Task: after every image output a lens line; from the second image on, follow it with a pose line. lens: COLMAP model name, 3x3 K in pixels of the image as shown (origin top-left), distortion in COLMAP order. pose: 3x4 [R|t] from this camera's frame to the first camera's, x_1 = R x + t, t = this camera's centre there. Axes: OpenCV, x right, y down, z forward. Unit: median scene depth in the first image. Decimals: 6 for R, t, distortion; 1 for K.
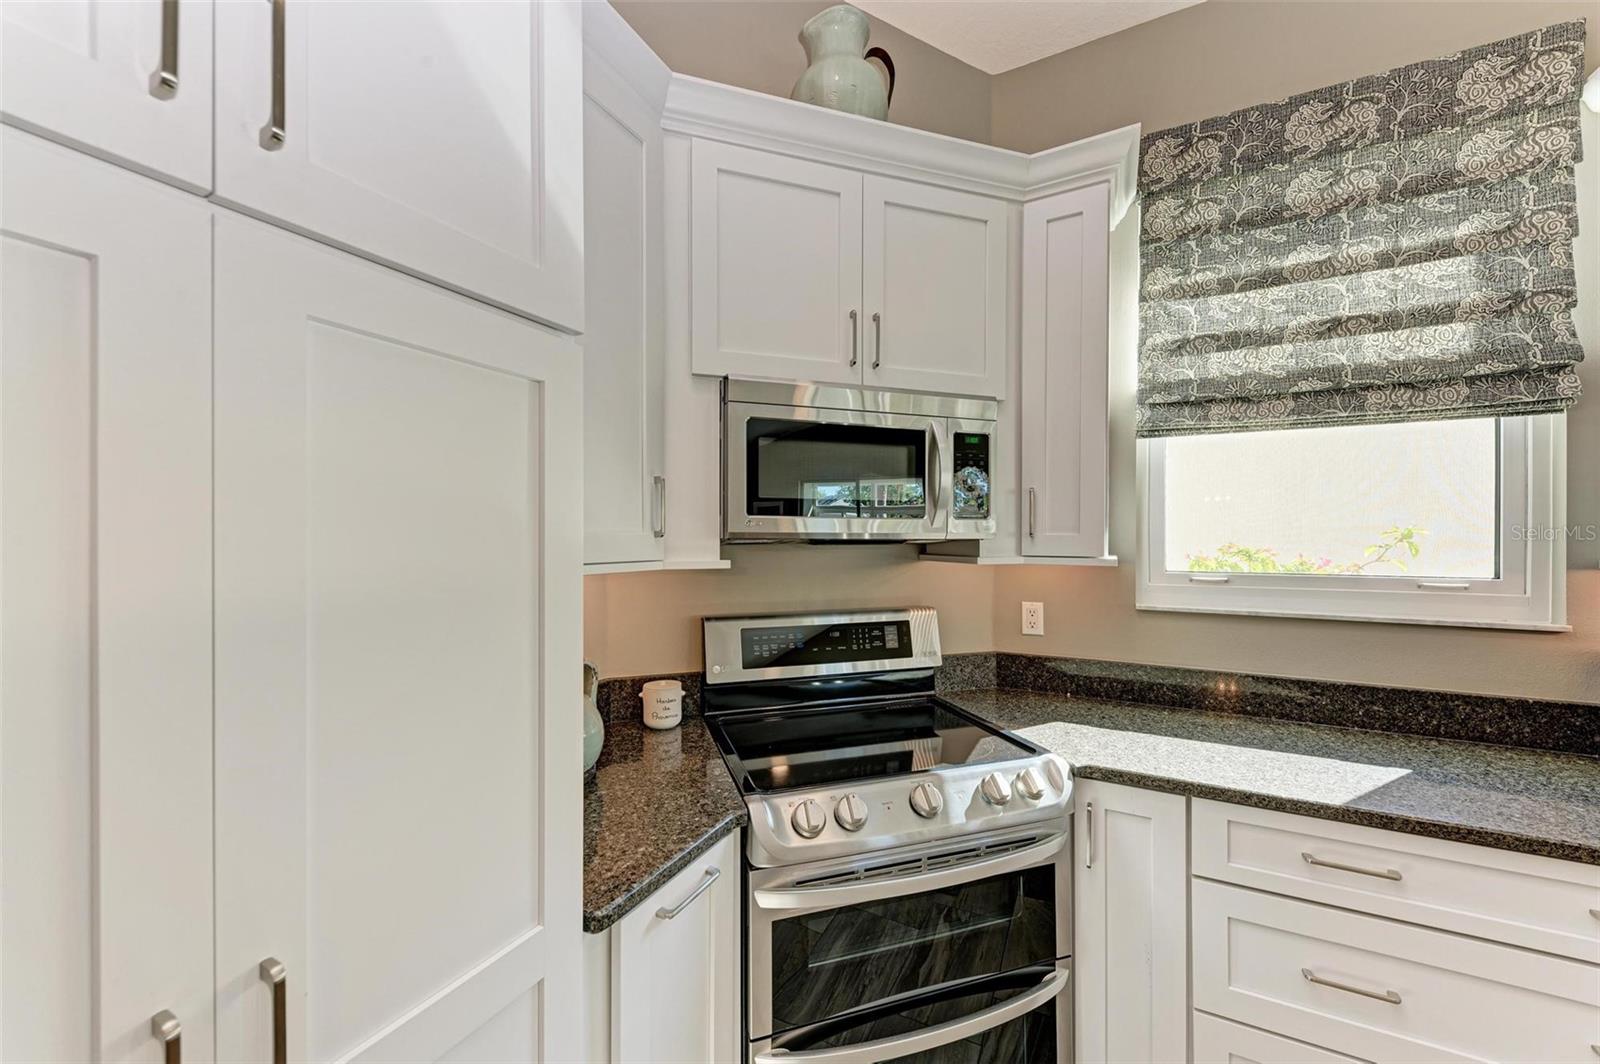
lens RADIAL K [[566.3, 0, 802.7], [0, 566.3, 539.7], [0, 0, 1]] dist [0.005895, -0.000232]
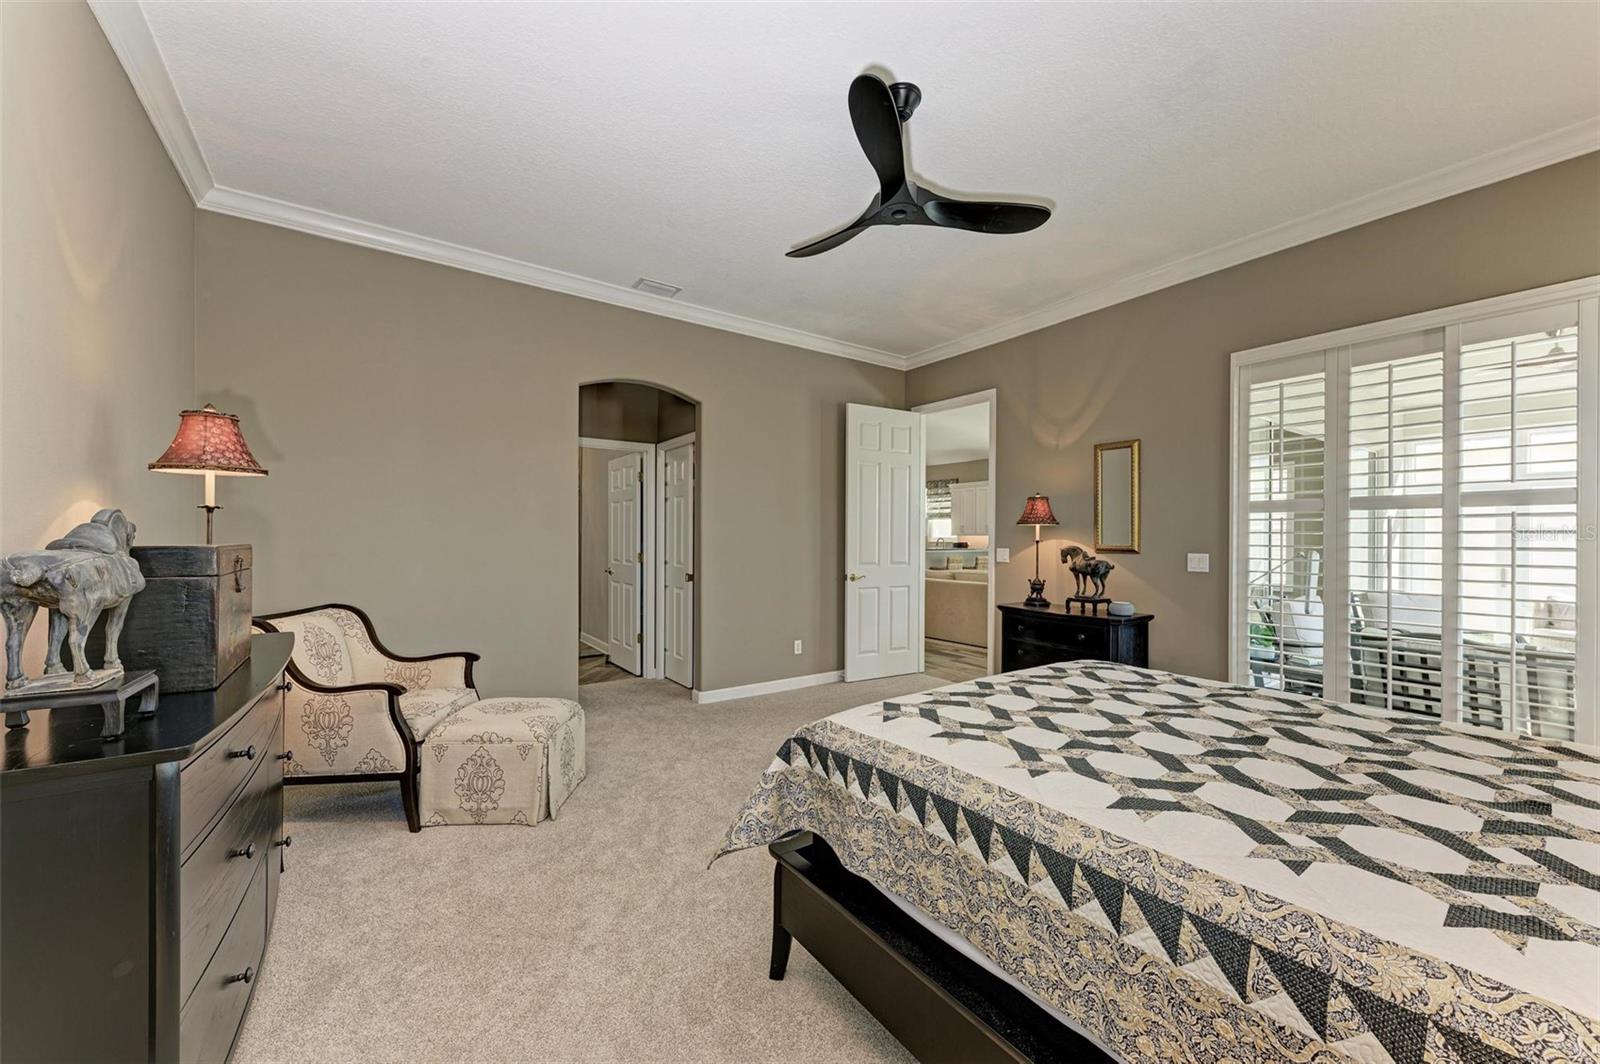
lens RADIAL K [[602.1, 0, 804.4], [0, 602.1, 538.4], [0, 0, 1]] dist [0.016522, -0.005555]
pose [[0.887199, 0.003732, -0.461372, 3.228801], [-0.004731, 0.999988, -0.001008, 0.104677], [0.461363, 0.003078, 0.887206, -7.883454]]
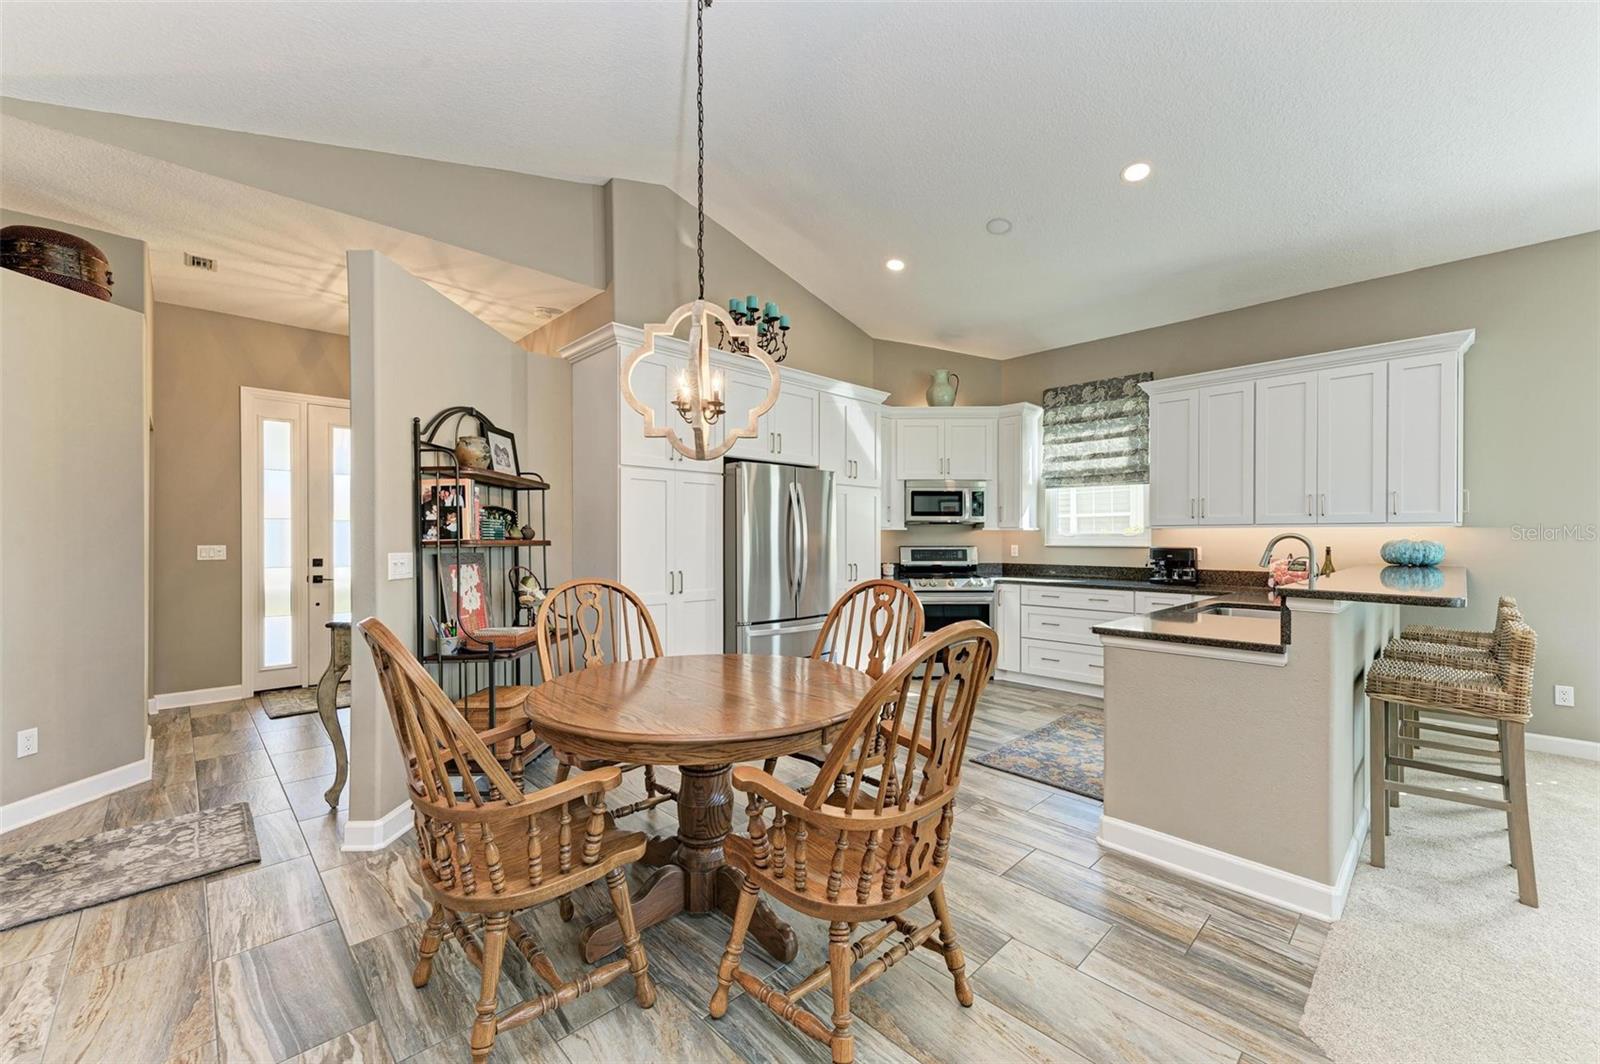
lens RADIAL K [[629.5, 0, 802.5], [0, 629.5, 539.3], [0, 0, 1]] dist [0.018097, 0.000091]
pose [[0.948332, 0.000895, -0.317278, 0.488736], [-0.001251, 0.999999, -0.000918, 0.104379], [0.317276, 0.001268, 0.948332, -2.878683]]
